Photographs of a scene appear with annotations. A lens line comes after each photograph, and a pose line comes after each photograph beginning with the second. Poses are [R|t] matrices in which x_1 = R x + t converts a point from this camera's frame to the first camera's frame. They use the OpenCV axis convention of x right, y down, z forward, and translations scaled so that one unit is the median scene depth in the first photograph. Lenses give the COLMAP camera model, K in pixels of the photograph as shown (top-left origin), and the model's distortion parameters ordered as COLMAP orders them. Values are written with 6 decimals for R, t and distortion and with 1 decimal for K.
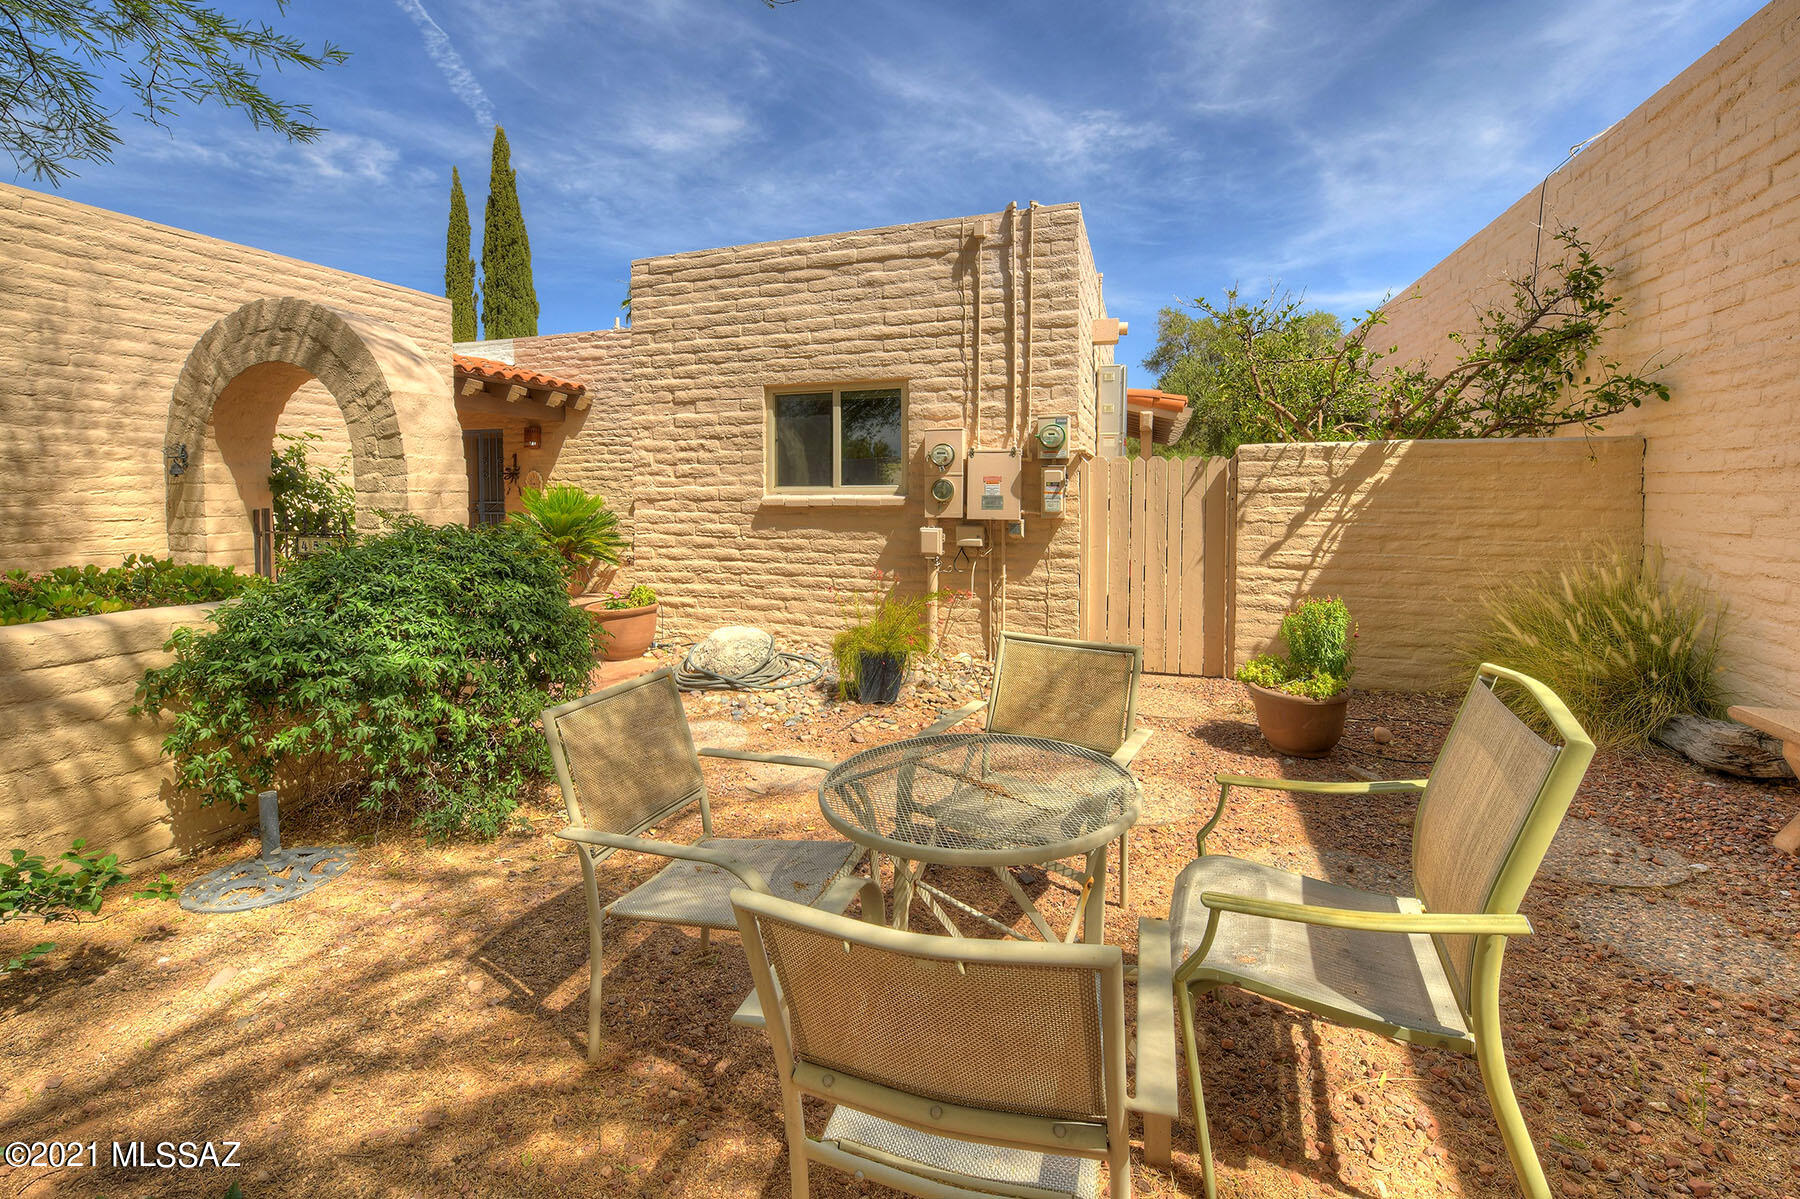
lens RADIAL K [[770.4, 0, 841.4], [0, 770.4, 506.9], [0, 0, 1]] dist [-0.009643, 0.000012]
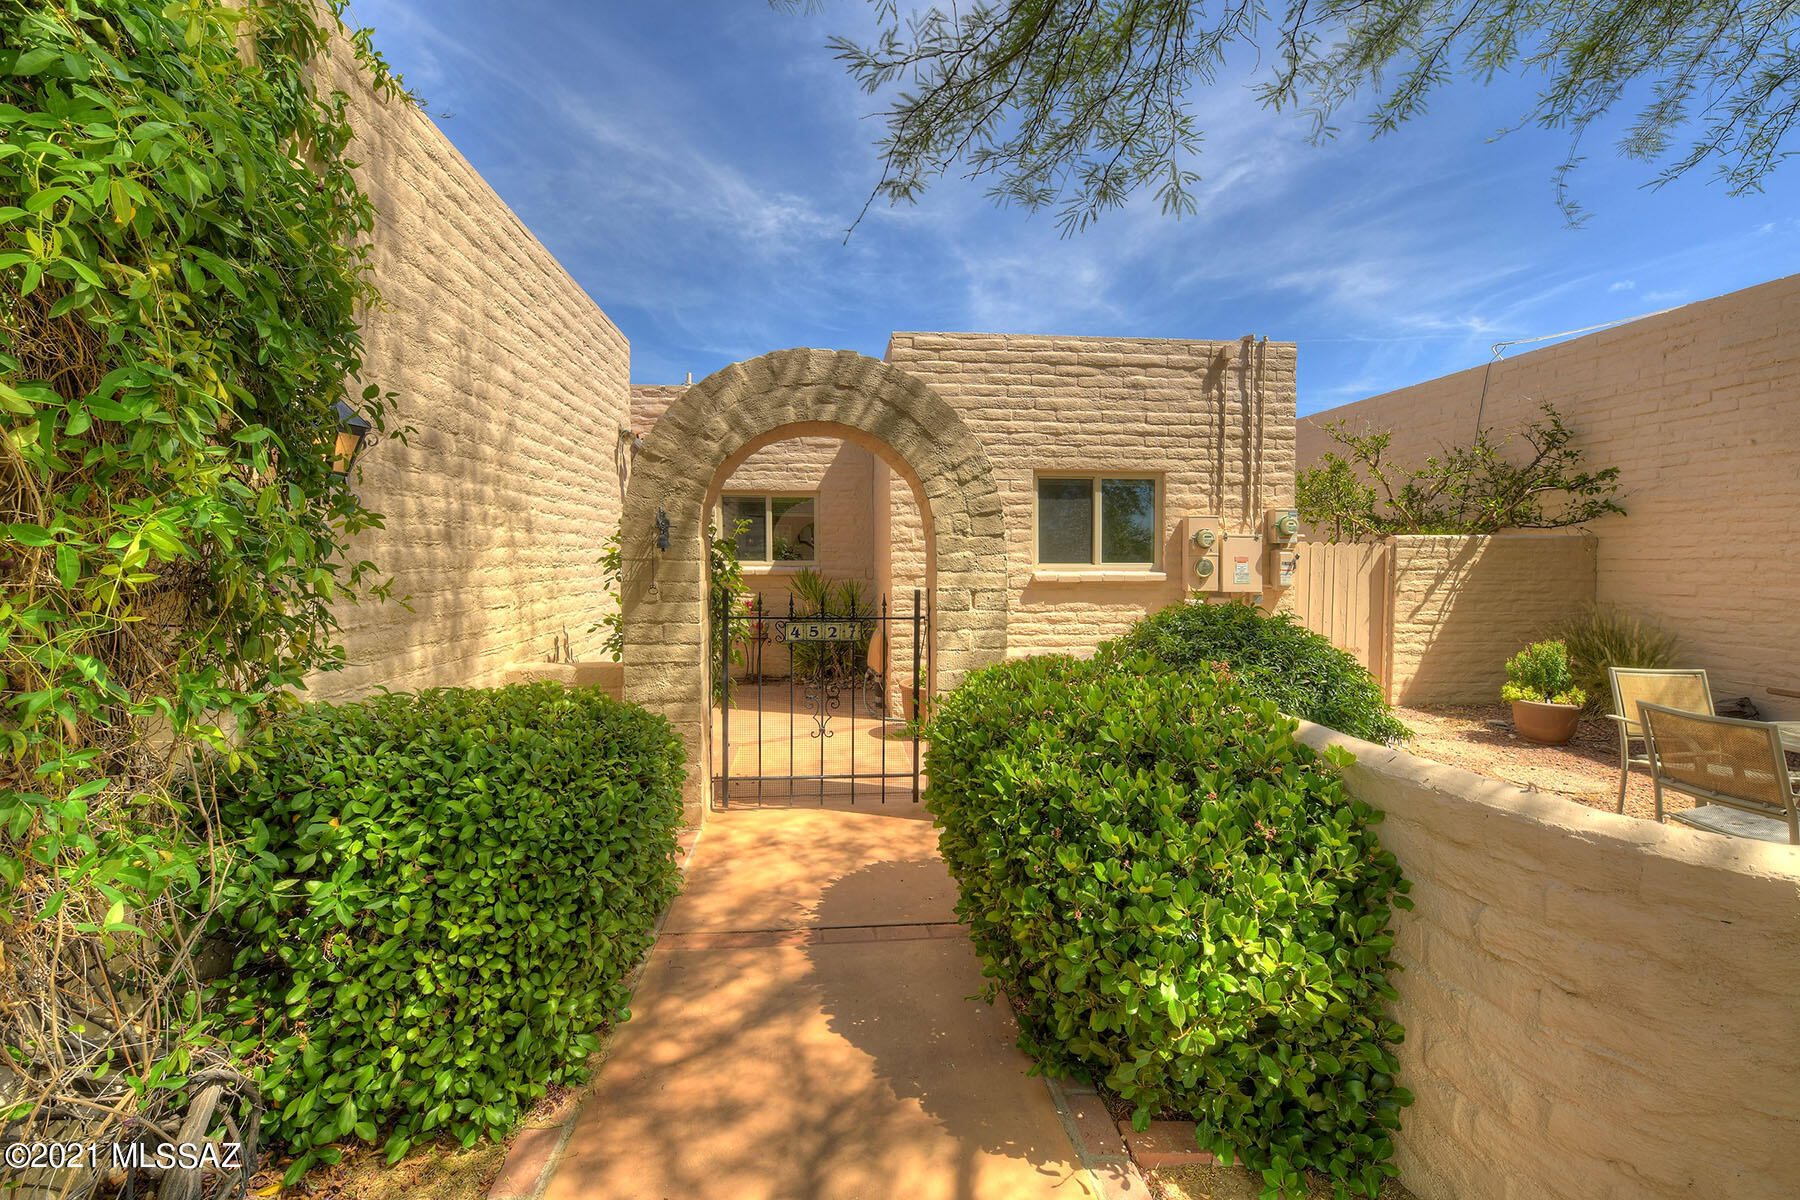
lens RADIAL K [[776.3, 0, 915.2], [0, 776.3, 571.8], [0, 0, 1]] dist [-0.001353, -0.000504]
pose [[0.896107, -0.001064, 0.443837, -0.796294], [0.004370, 0.999970, -0.006426, -0.009597], [-0.443817, 0.007698, 0.896084, 0.122758]]
